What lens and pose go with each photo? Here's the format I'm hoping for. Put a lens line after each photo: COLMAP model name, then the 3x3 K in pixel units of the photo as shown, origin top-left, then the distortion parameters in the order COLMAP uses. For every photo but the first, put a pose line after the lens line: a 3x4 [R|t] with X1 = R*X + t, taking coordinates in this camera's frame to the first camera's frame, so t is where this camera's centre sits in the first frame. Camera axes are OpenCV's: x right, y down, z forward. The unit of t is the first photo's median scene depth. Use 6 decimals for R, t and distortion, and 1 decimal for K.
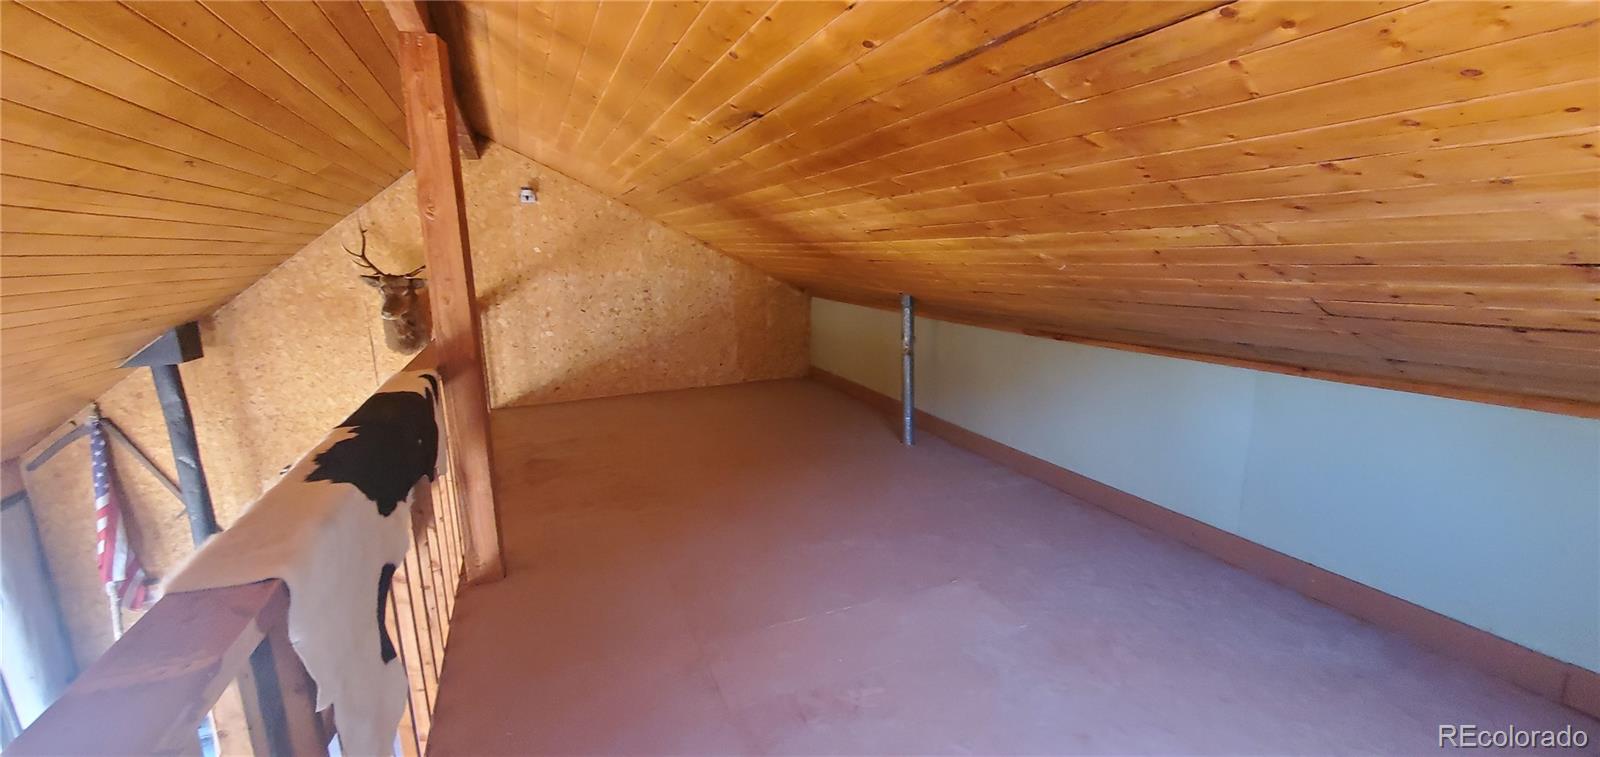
lens RADIAL K [[652.1, 0, 804.3], [0, 652.1, 375.6], [0, 0, 1]] dist [0.003809, -0.001083]
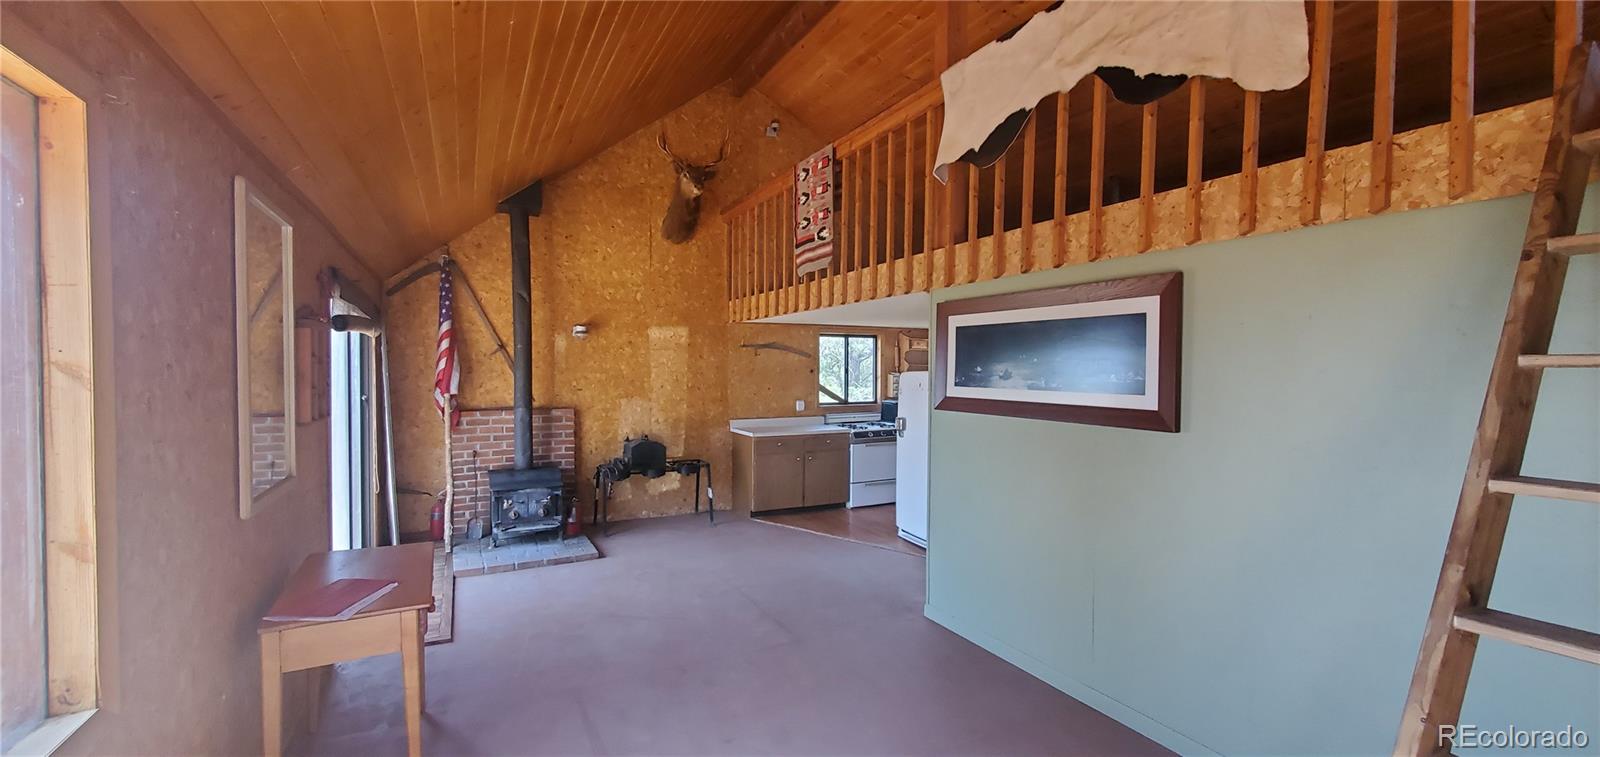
lens RADIAL K [[652.1, 0, 803.9], [0, 652.1, 366.2], [0, 0, 1]] dist [0.003809, -0.001083]
pose [[0.996801, 0.026822, 0.075283, -0.528452], [-0.012428, 0.982563, -0.185512, 0.462974], [-0.078946, 0.183983, 0.979754, -0.157391]]
